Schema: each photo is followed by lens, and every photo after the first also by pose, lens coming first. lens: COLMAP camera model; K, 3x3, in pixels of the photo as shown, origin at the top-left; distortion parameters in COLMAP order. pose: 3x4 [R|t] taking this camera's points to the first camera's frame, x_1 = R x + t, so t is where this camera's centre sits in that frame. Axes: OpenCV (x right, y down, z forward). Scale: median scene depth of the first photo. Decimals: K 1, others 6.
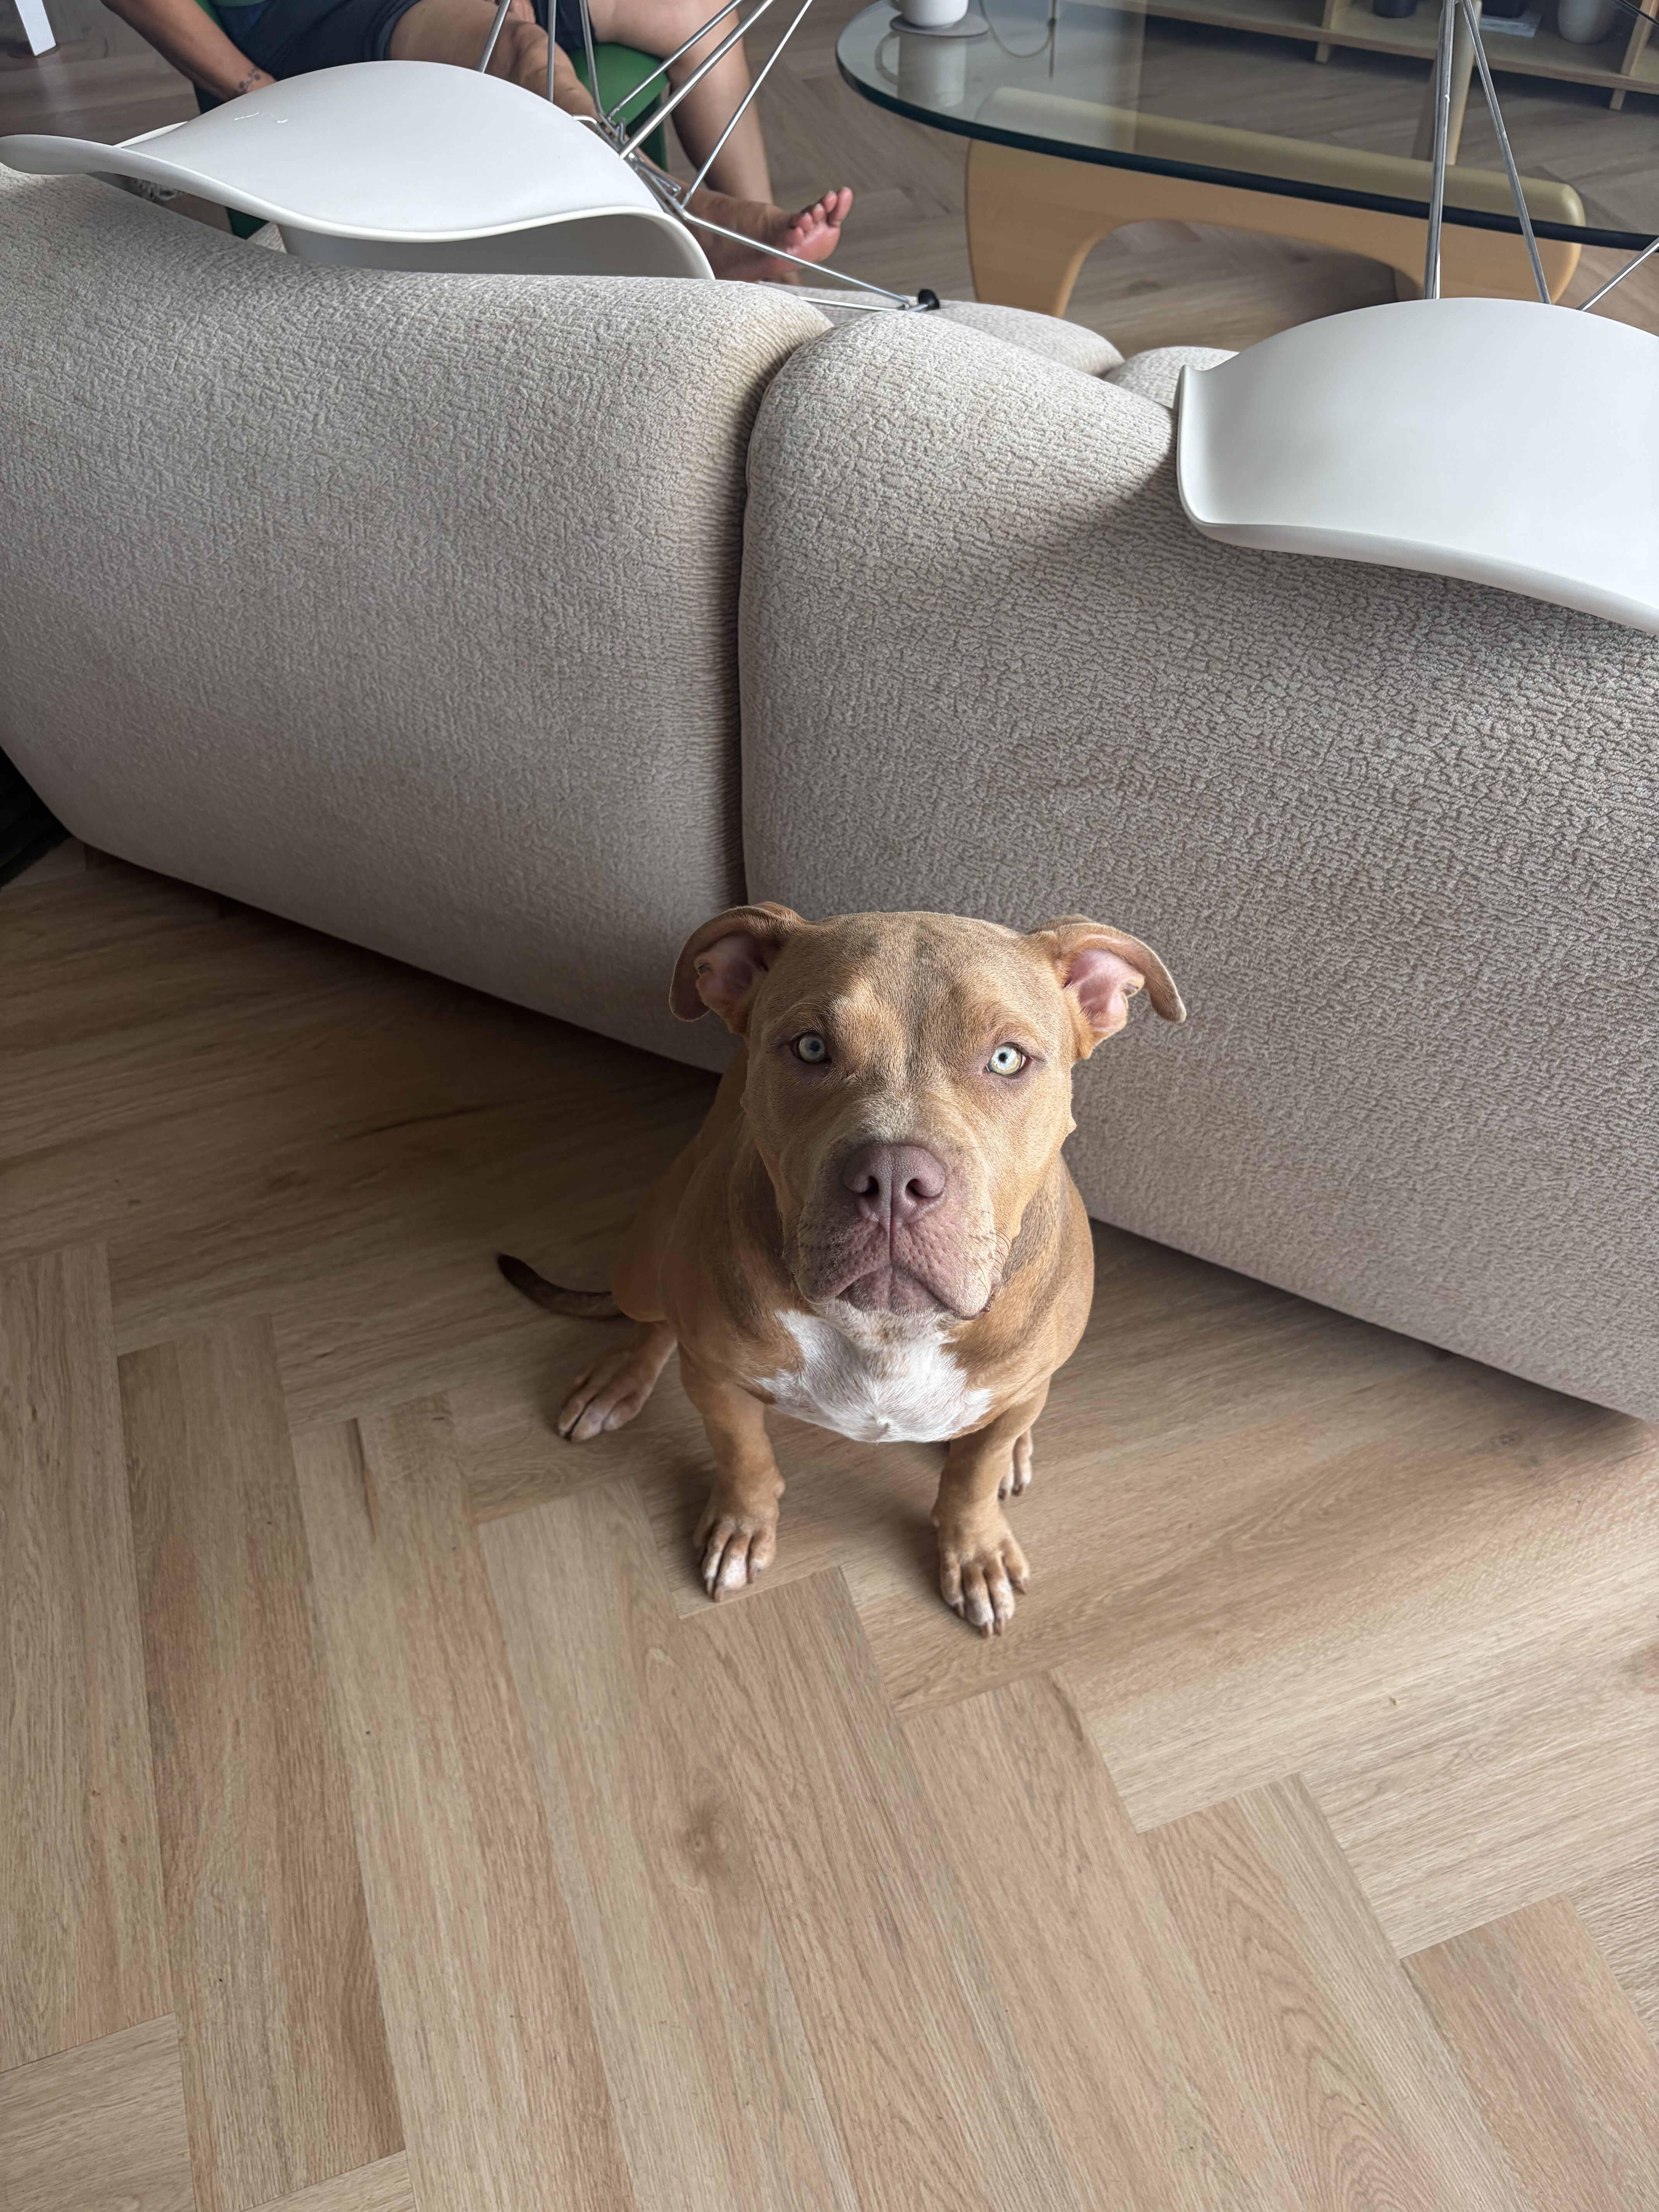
lens RADIAL K [[1713.9, 0, 837.3], [0, 1713.9, 1107.2], [0, 0, 1]] dist [0.033263, -0.035491]
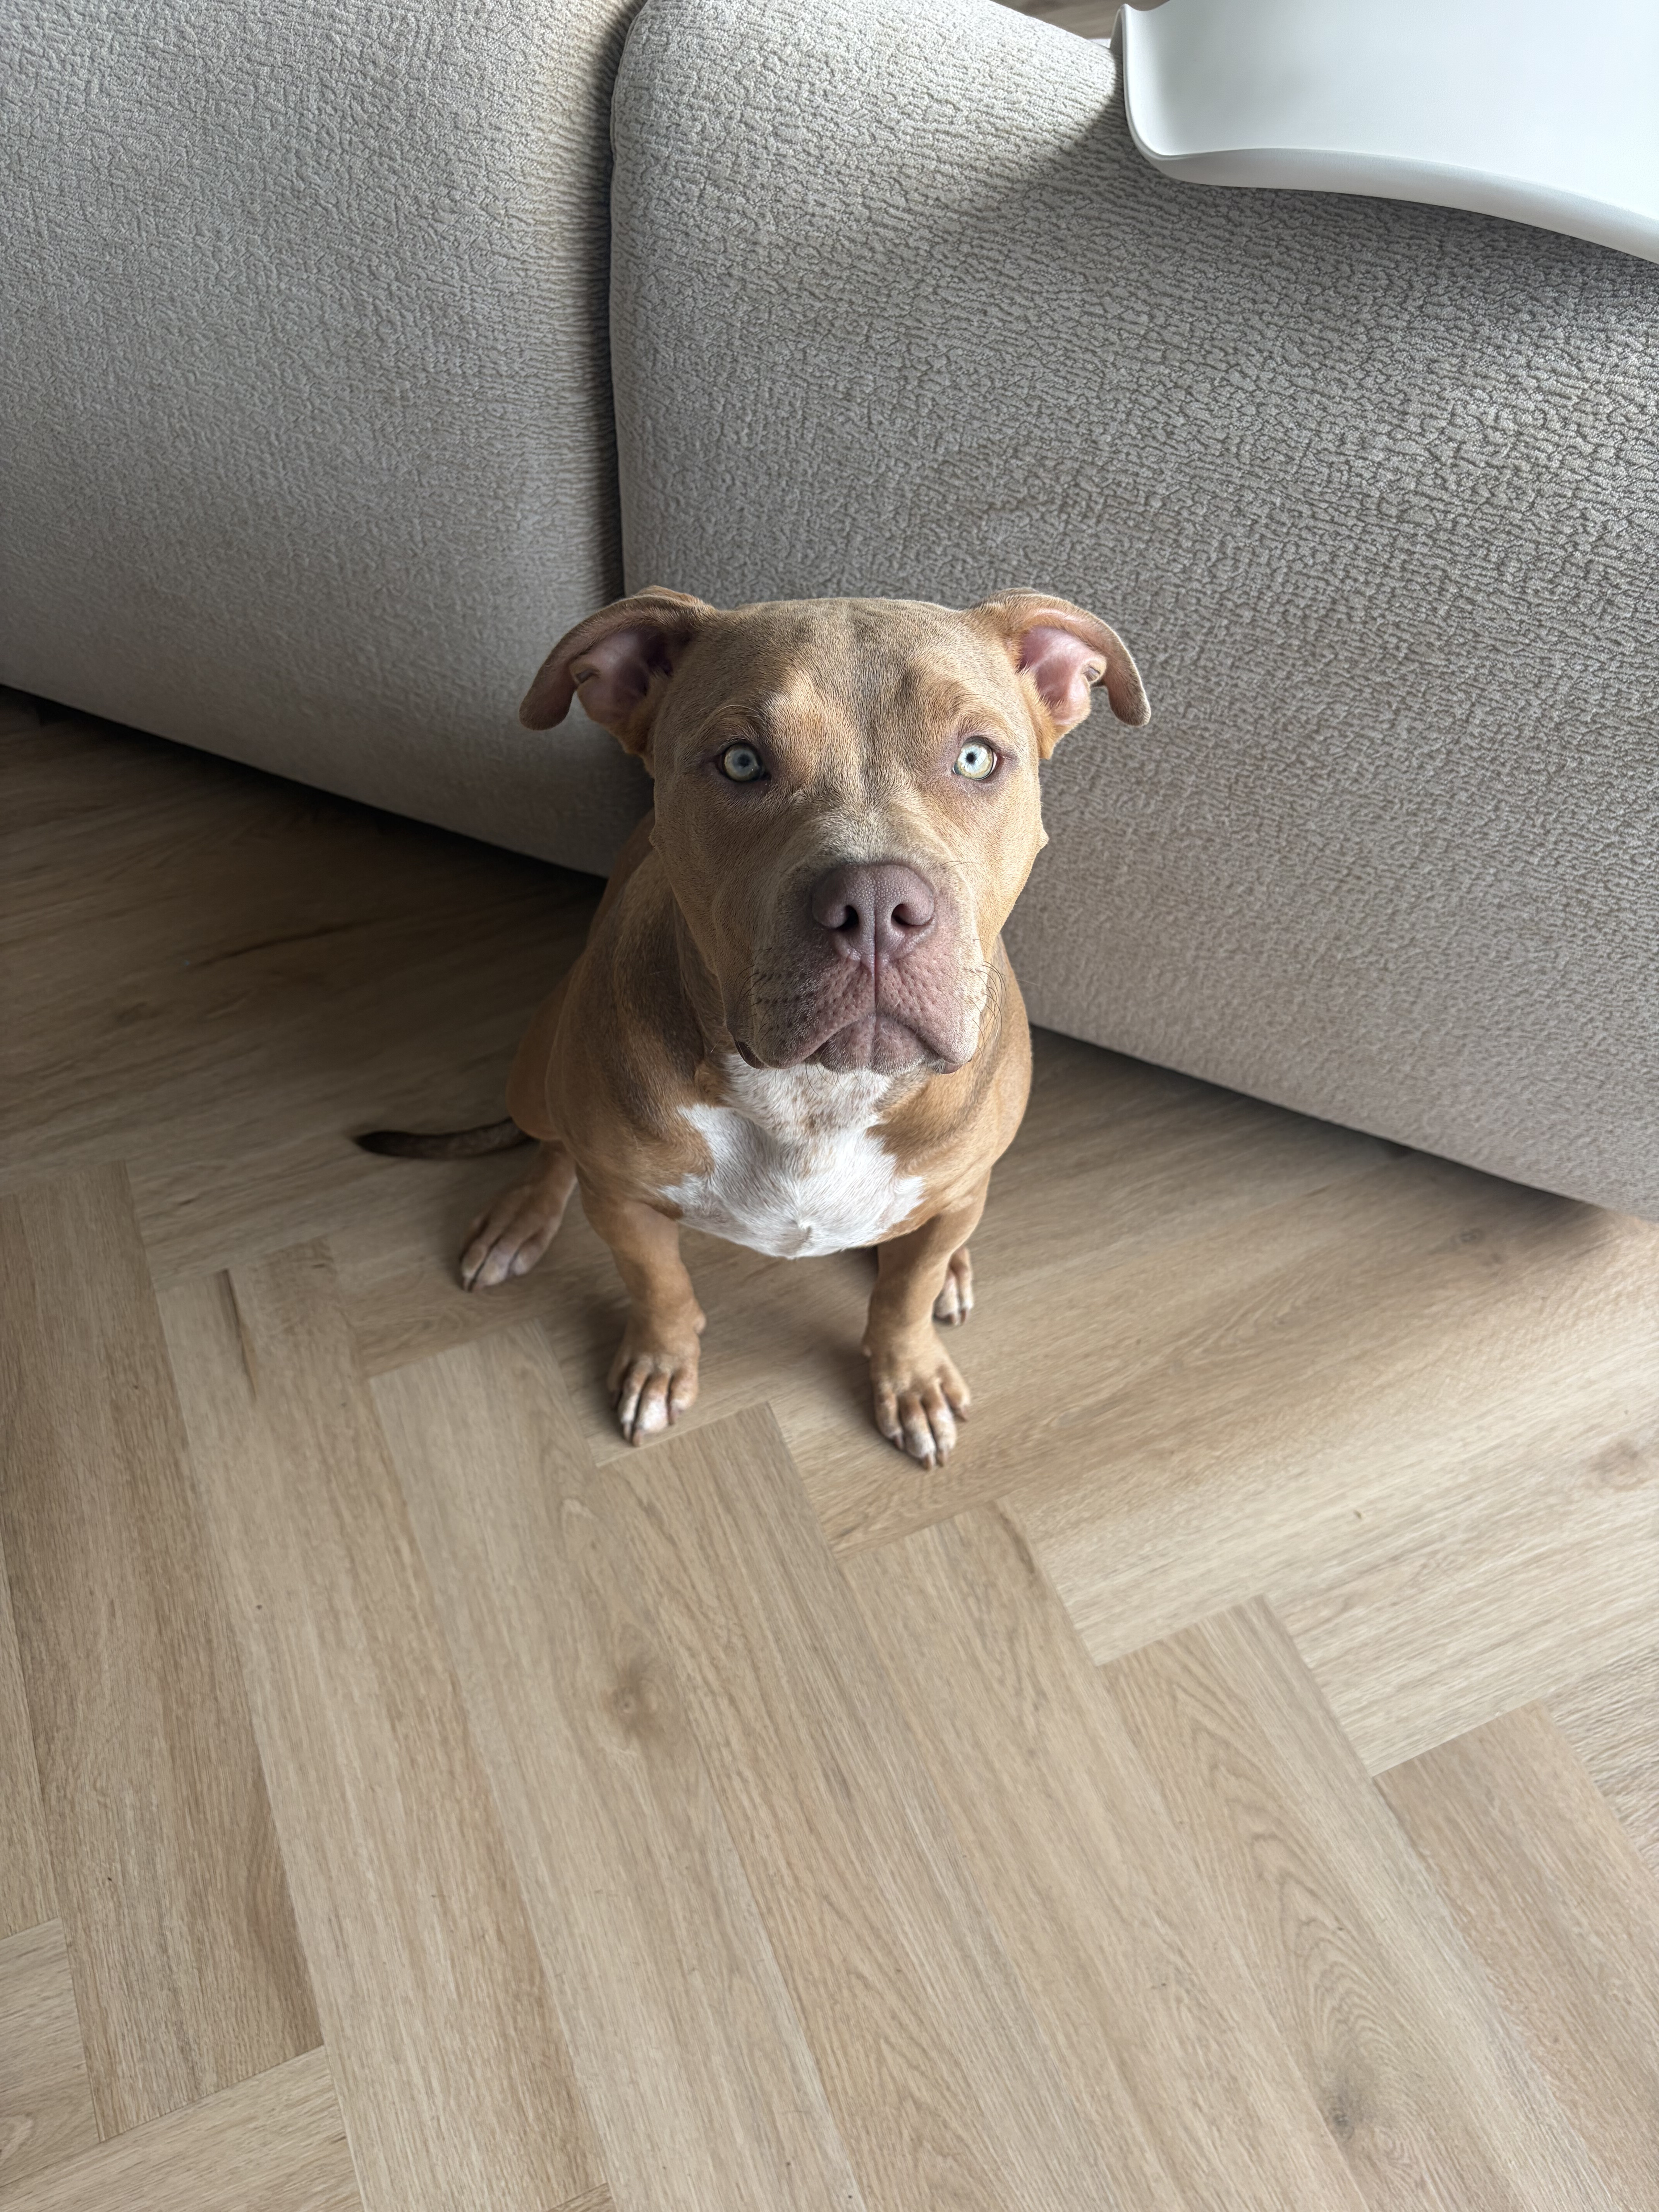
lens RADIAL K [[1713.9, 0, 832.5], [0, 1713.9, 1109.9], [0, 0, 1]] dist [0.033263, -0.035491]
pose [[0.997701, -0.039167, 0.055309, -0.009794], [0.033553, 0.994520, 0.099017, 0.022518], [-0.058884, -0.096933, 0.993547, 0.108260]]
